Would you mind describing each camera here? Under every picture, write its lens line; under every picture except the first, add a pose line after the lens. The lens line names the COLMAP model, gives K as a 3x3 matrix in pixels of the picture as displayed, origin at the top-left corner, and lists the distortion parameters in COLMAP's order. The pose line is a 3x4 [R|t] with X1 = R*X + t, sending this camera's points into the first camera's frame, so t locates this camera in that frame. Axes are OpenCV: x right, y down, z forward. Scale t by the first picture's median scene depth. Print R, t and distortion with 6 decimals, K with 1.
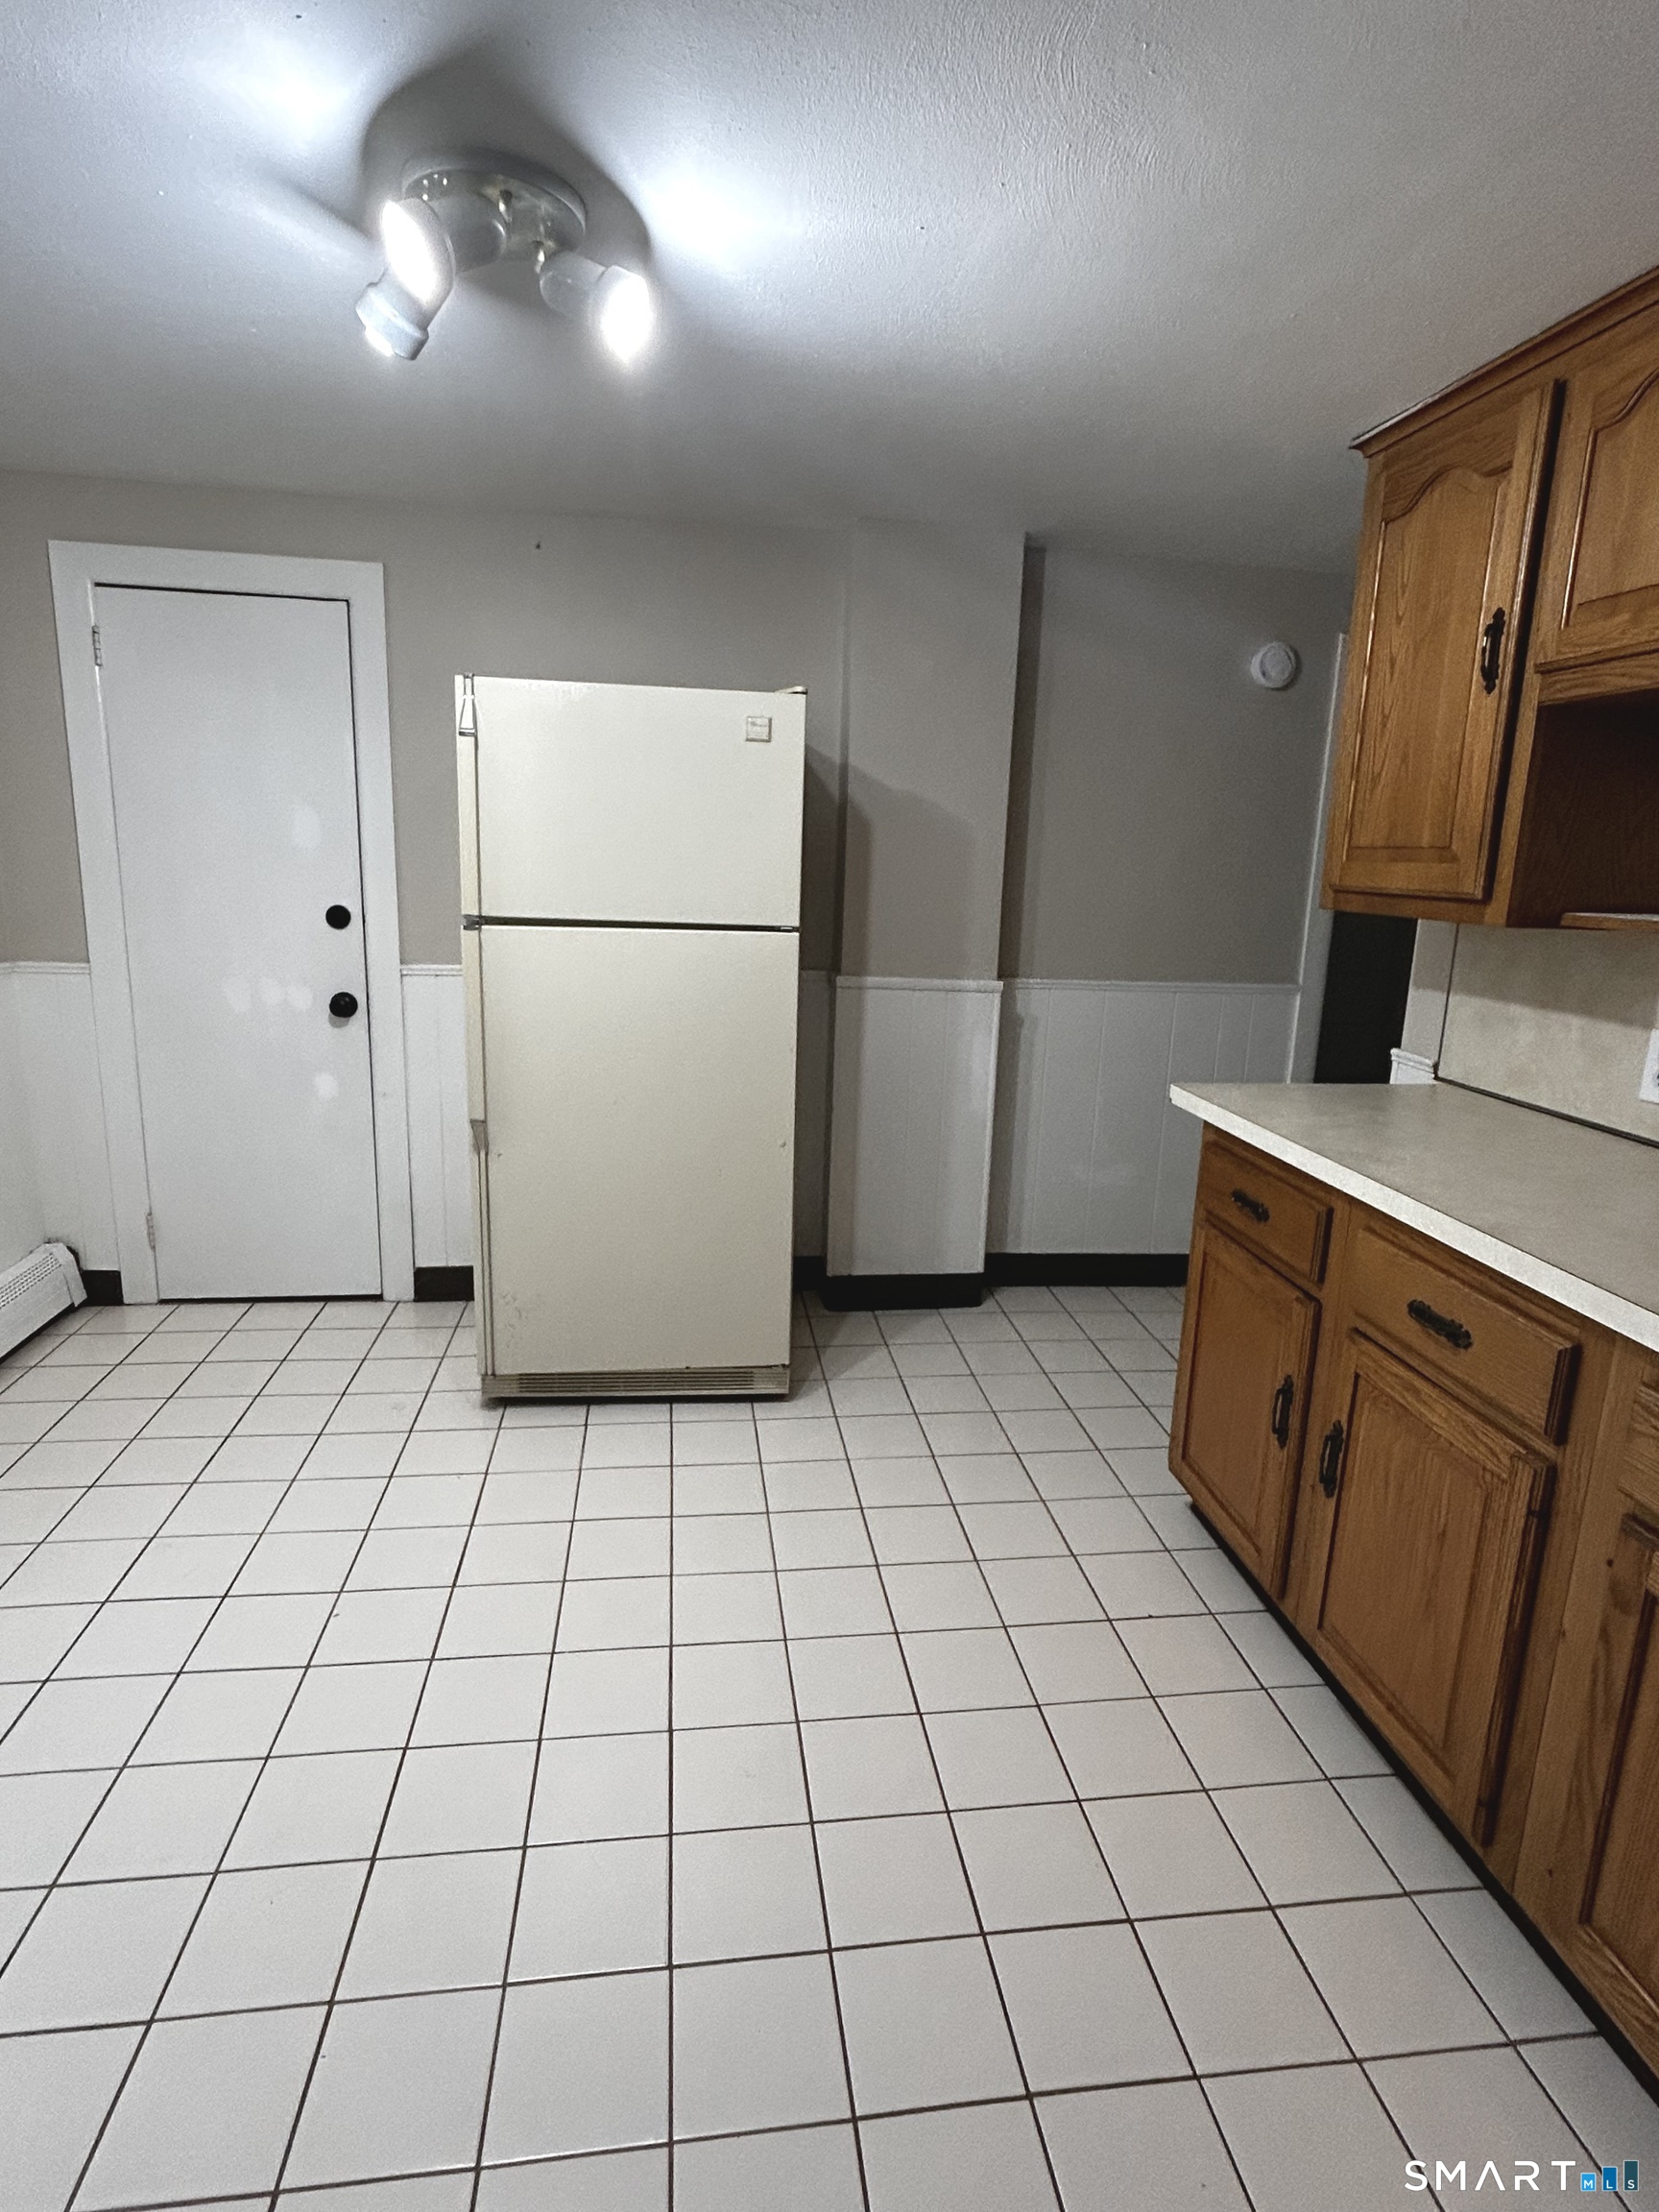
lens RADIAL K [[1157.8, 0, 840.1], [0, 1157.8, 1099.0], [0, 0, 1]] dist [-0.006787, 0.001177]
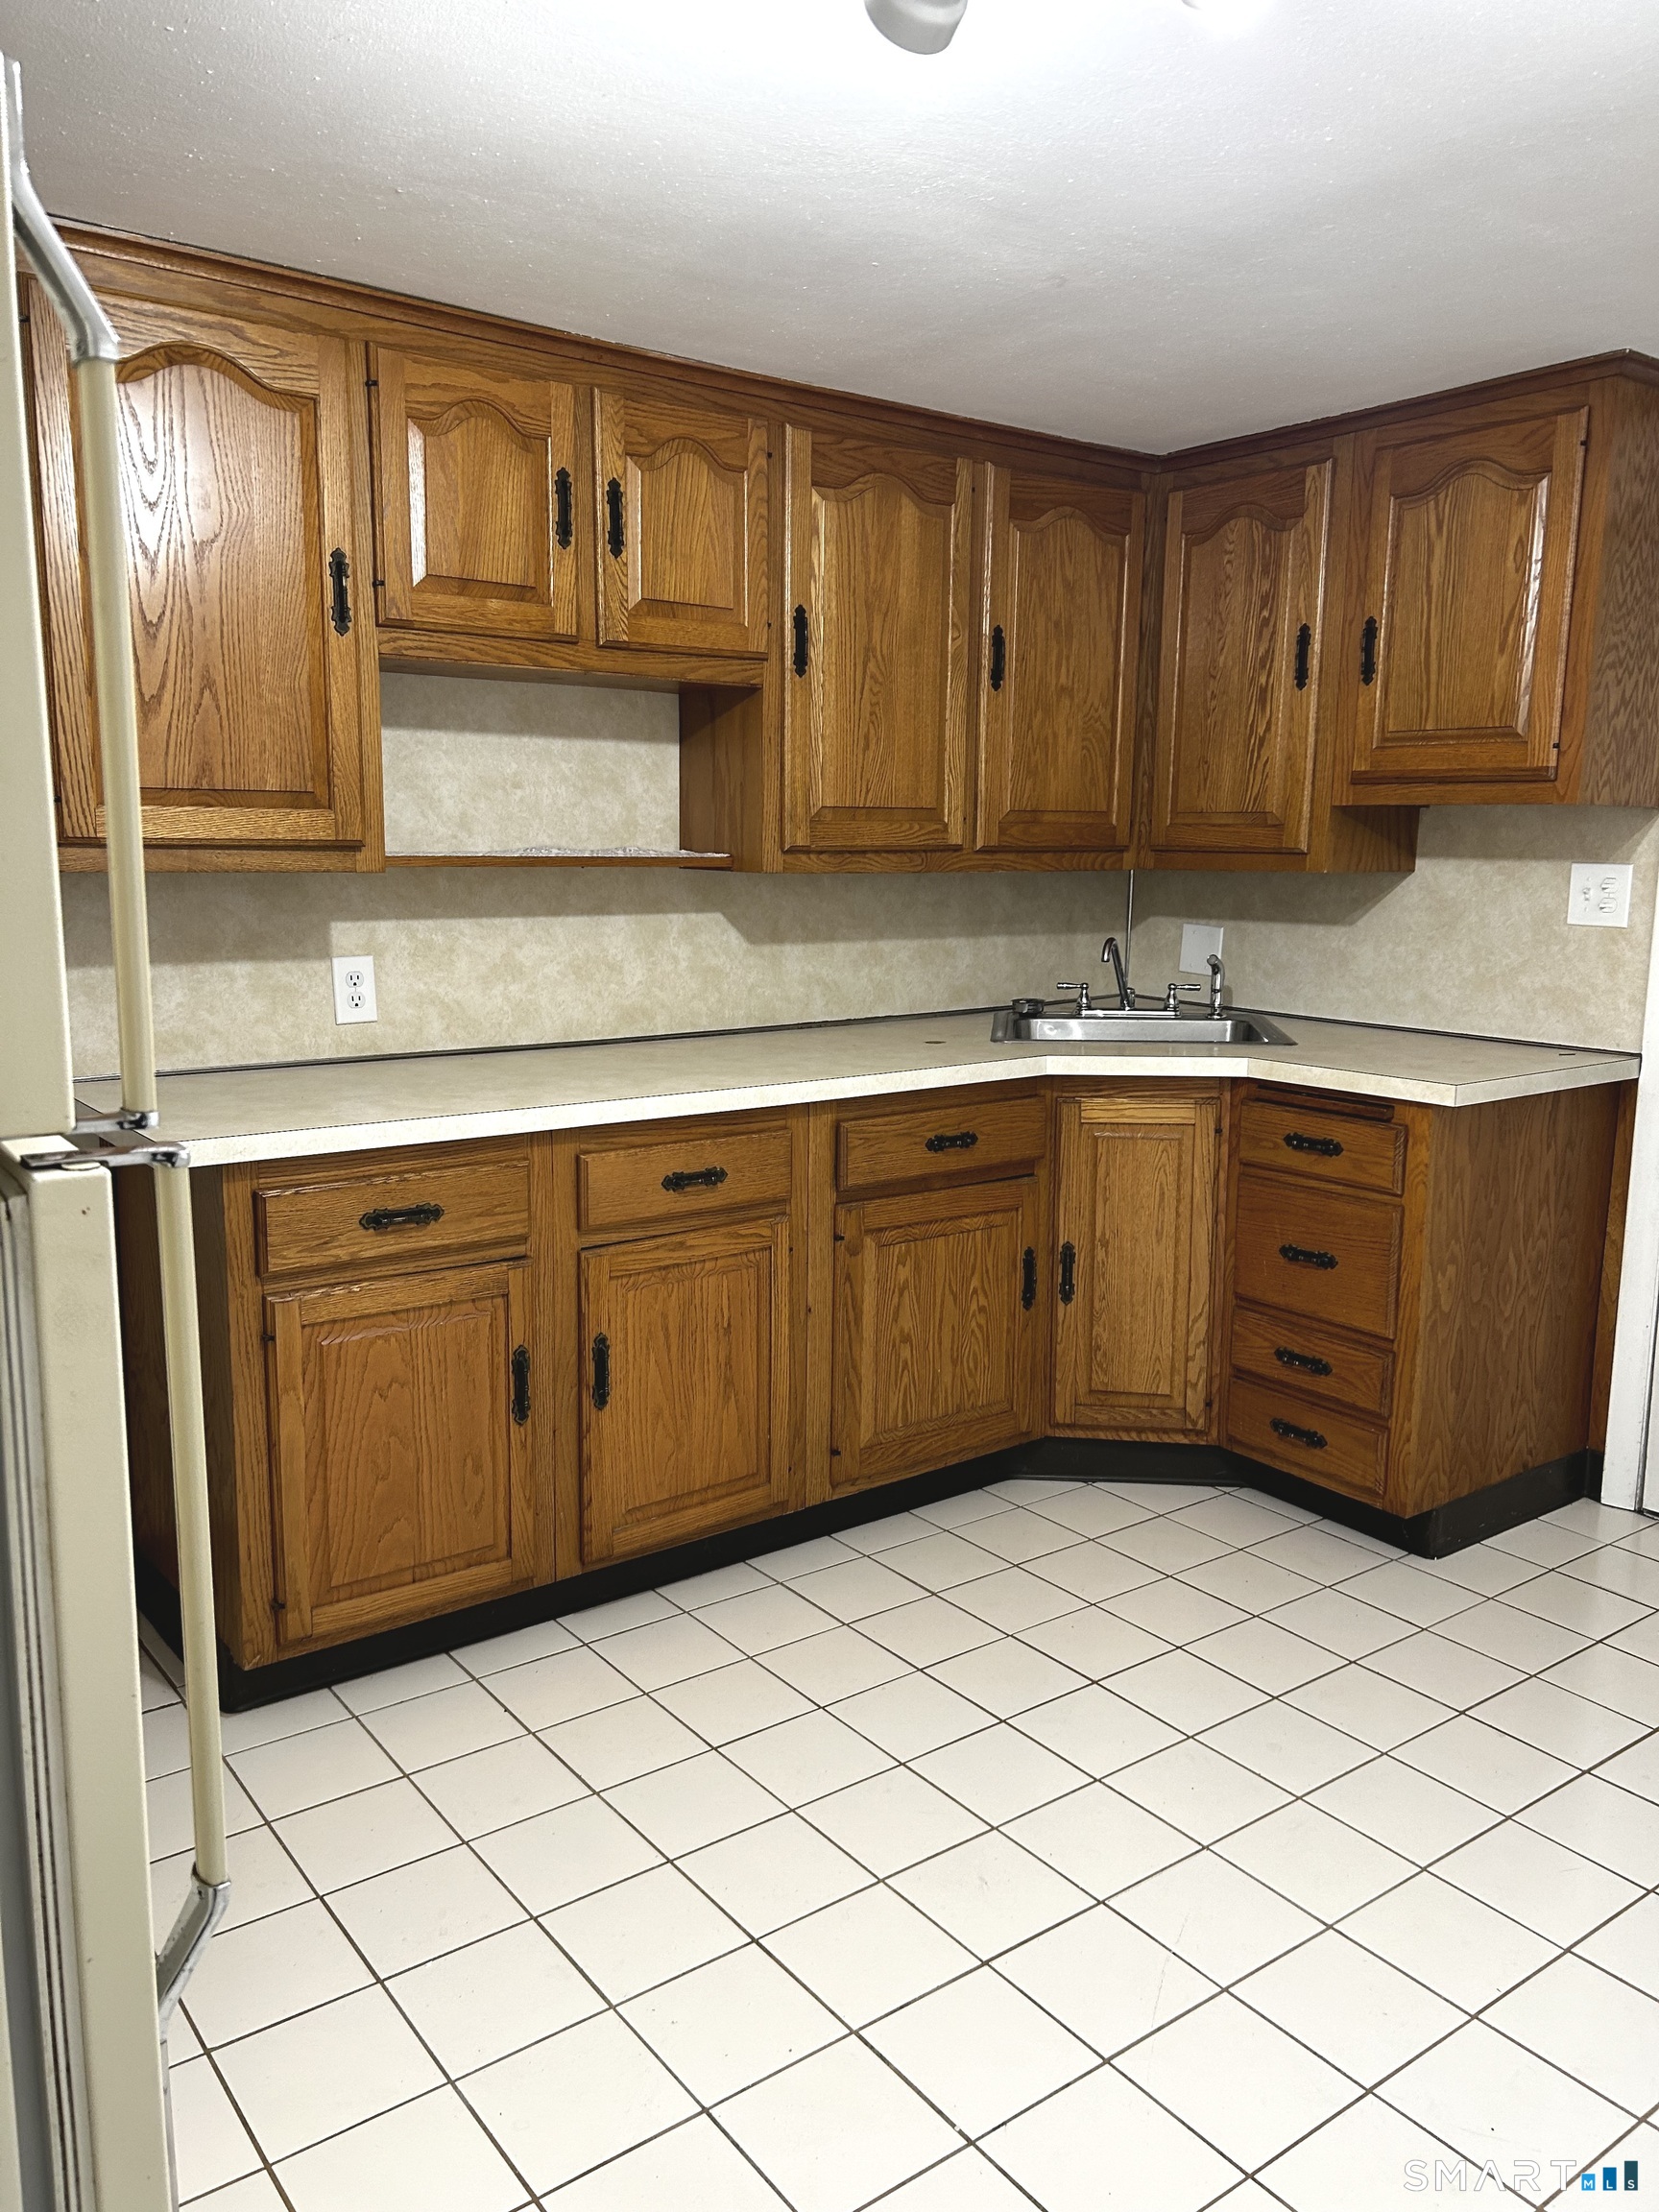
lens RADIAL K [[1680.7, 0, 814.0], [0, 1680.7, 1100.2], [0, 0, 1]] dist [0.066534, -0.086385]
pose [[-0.480105, -0.178170, 0.858926, -0.940264], [0.156426, 0.946073, 0.283683, -0.329010], [-0.863151, 0.270556, -0.426344, 1.394797]]
